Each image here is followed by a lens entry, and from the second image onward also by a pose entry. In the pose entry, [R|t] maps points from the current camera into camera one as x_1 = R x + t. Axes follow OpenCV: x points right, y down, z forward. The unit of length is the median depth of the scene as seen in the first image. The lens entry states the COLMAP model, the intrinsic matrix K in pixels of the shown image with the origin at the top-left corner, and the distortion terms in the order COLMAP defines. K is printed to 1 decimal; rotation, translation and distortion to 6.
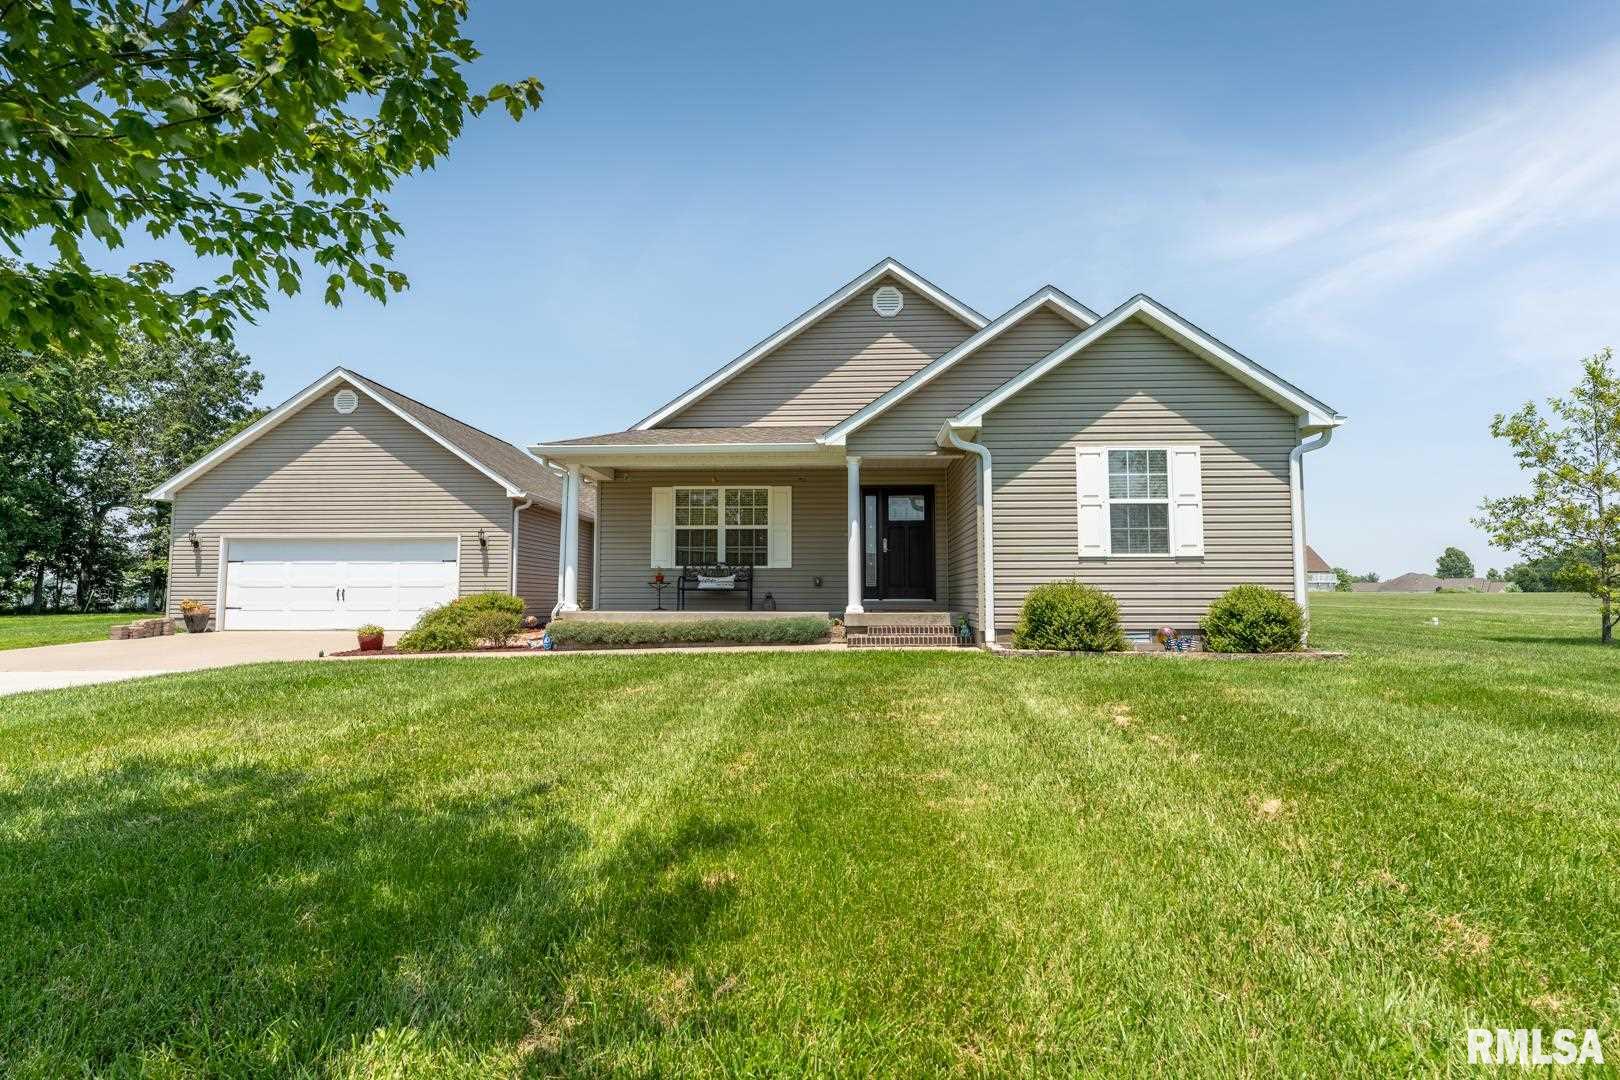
lens RADIAL K [[817.4, 0, 810.0], [0, 817.4, 540.0], [0, 0, 1]] dist [-0.000509, -0.000087]
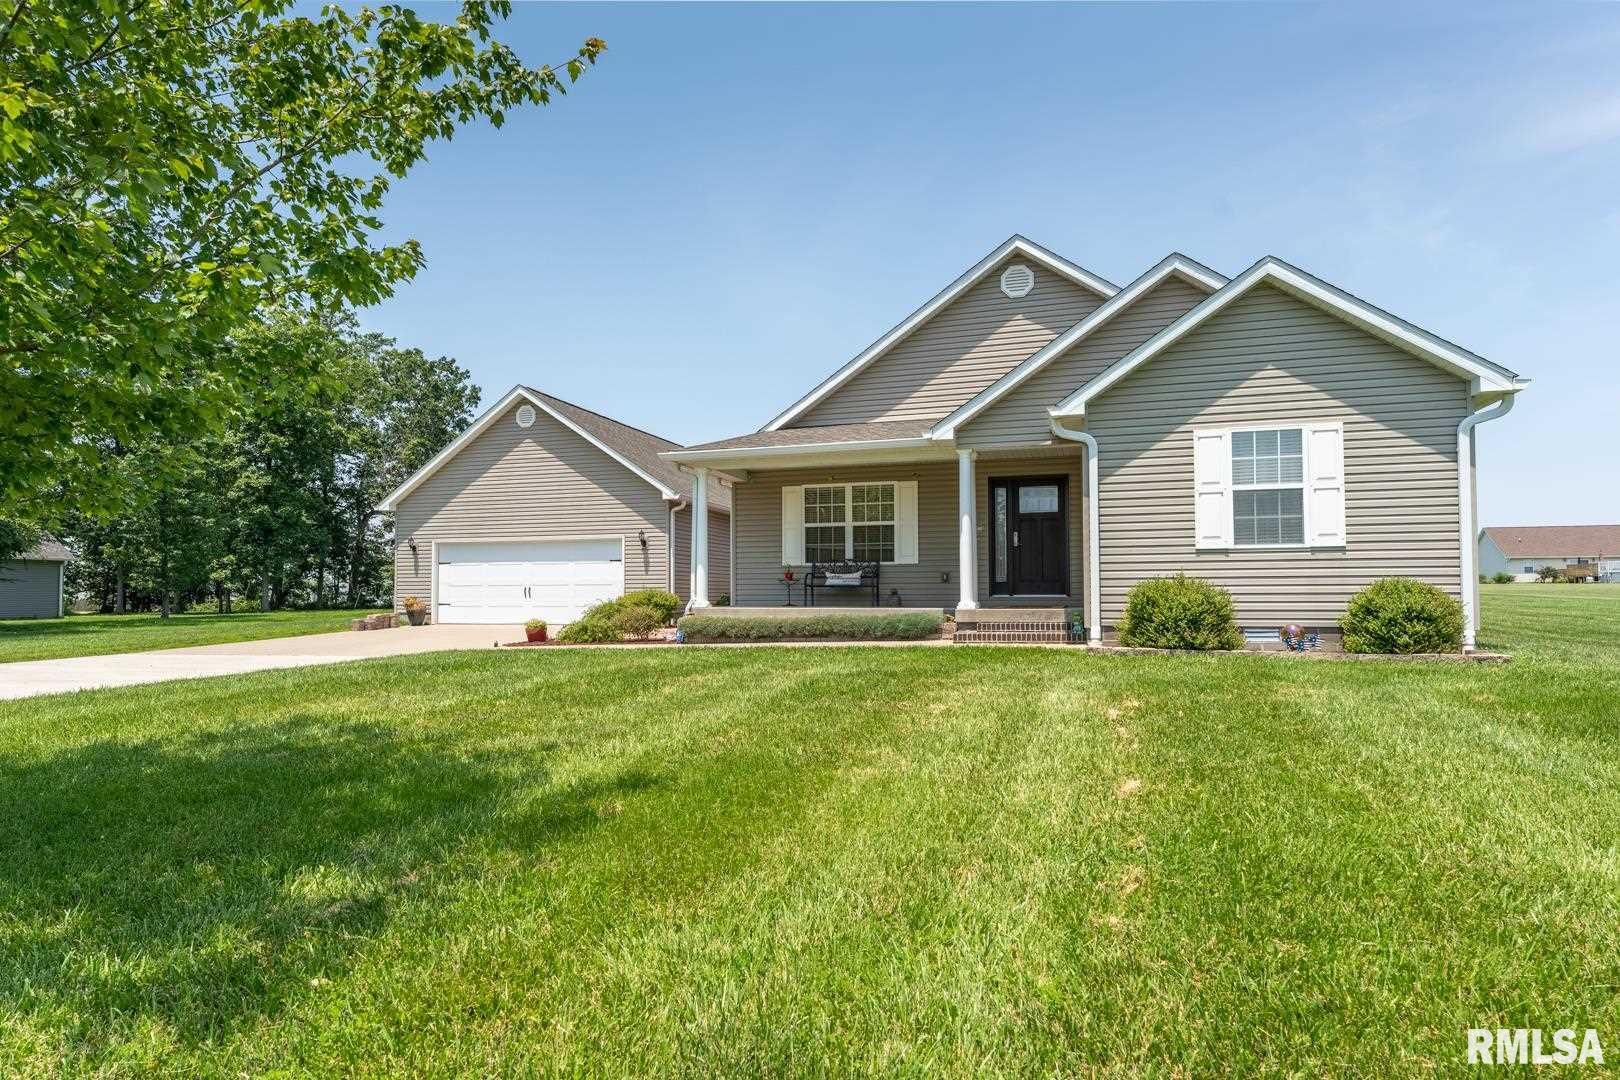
lens RADIAL K [[866.9, 0, 802.2], [0, 866.9, 571.4], [0, 0, 1]] dist [-0.002719, -0.000684]
pose [[0.967272, -0.010050, -0.253544, 0.119421], [0.021593, 0.998851, 0.042786, -0.004776], [0.252823, -0.046861, 0.966377, -0.056056]]
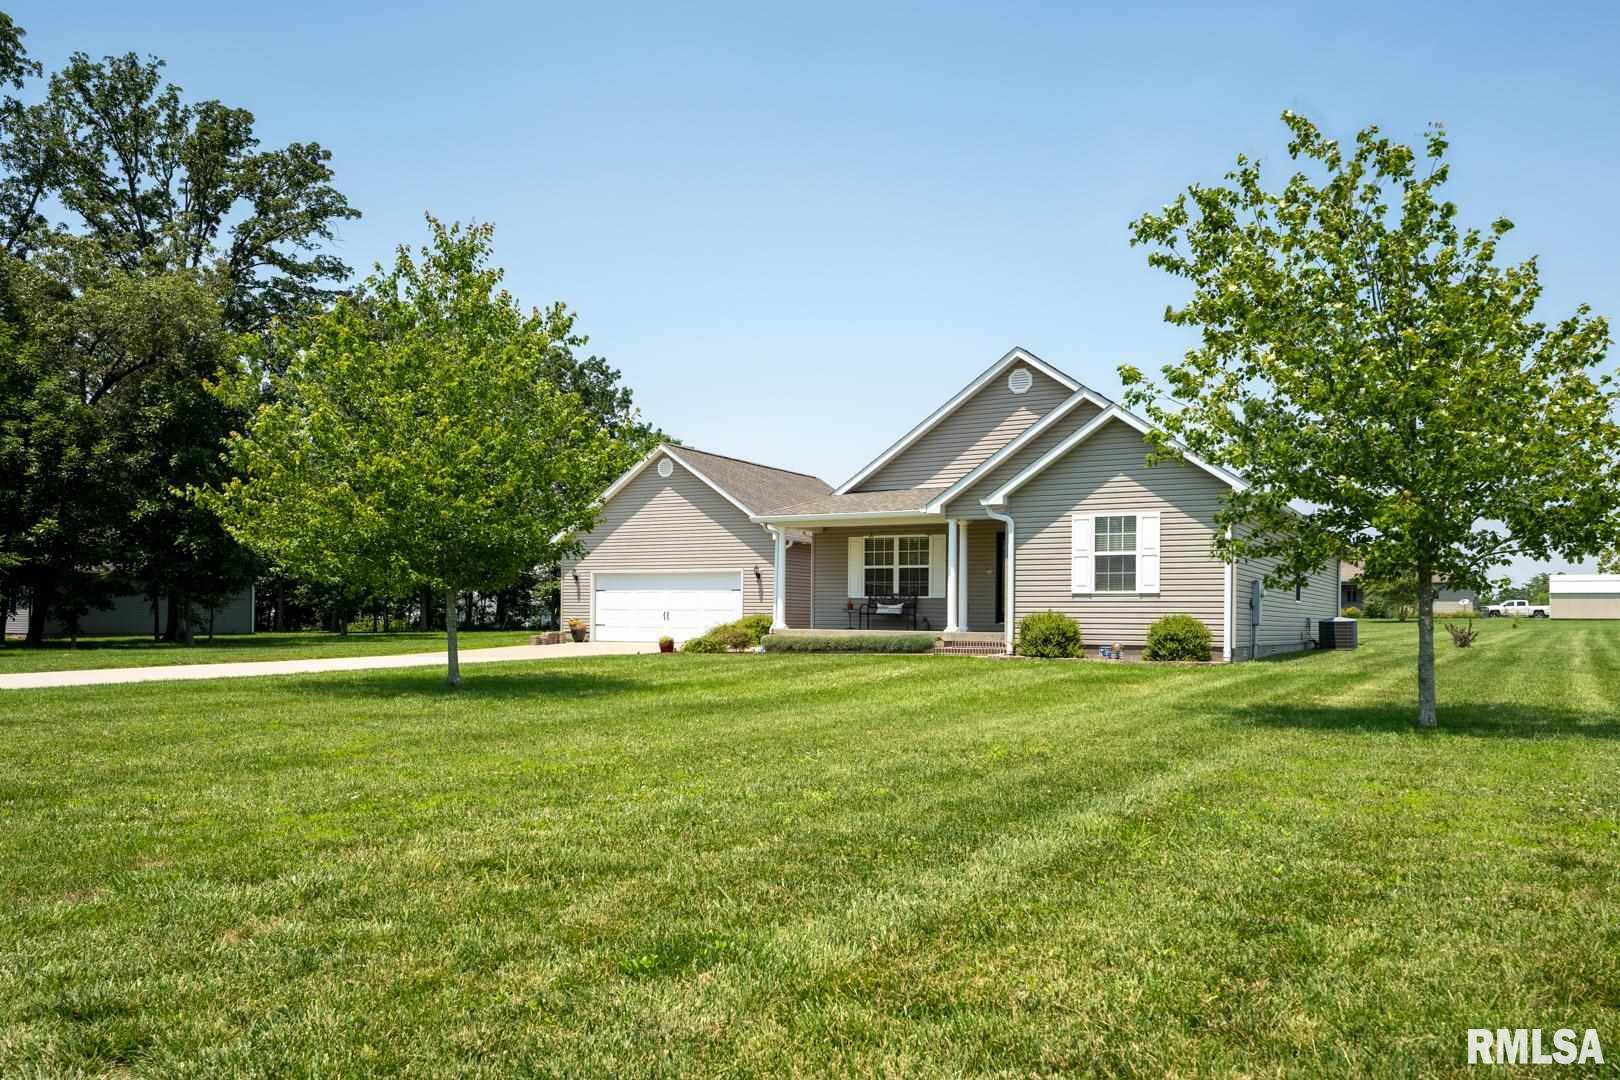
lens RADIAL K [[1179.1, 0, 811.2], [0, 1179.1, 617.3], [0, 0, 1]] dist [0.003083, 0.000228]
pose [[0.895167, 0.007321, -0.445671, 0.688487], [0.023073, 0.997763, 0.062736, -0.063490], [0.445134, -0.066442, 0.892996, -0.848462]]
